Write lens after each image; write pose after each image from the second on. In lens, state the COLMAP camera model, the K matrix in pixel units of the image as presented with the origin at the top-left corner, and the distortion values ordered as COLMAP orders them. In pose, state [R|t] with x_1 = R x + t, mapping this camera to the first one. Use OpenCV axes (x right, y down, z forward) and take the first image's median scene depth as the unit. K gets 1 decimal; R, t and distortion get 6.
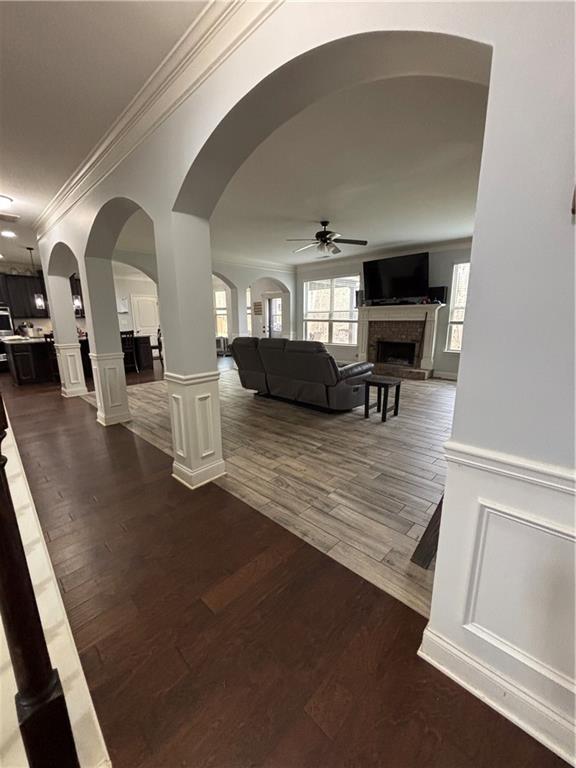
lens RADIAL K [[309.7, 0, 288.0], [0, 309.7, 384.0], [0, 0, 1]] dist [0.000718, 0.000140]
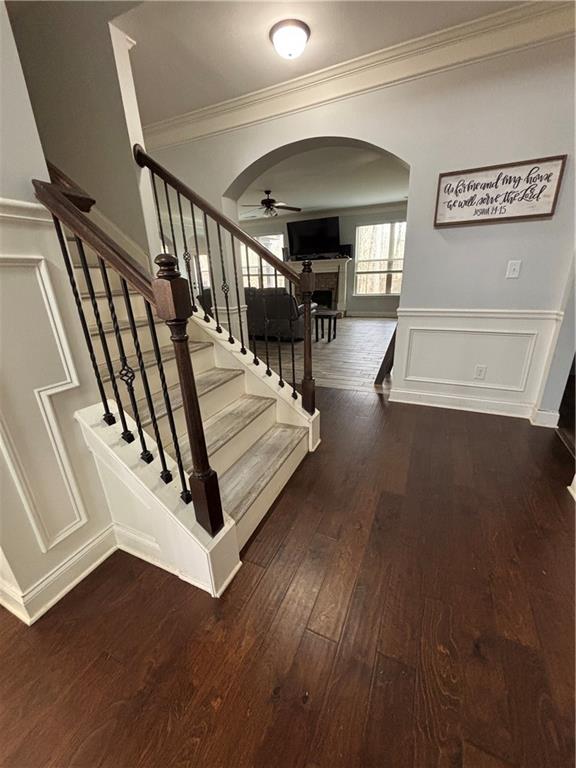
lens RADIAL K [[309.7, 0, 288.0], [0, 309.7, 384.0], [0, 0, 1]] dist [0.000718, 0.000140]
pose [[0.947080, -0.132957, 0.292166, -0.204216], [0.094591, 0.985367, 0.141789, 0.055342], [-0.306743, -0.106650, 0.945798, -0.216506]]
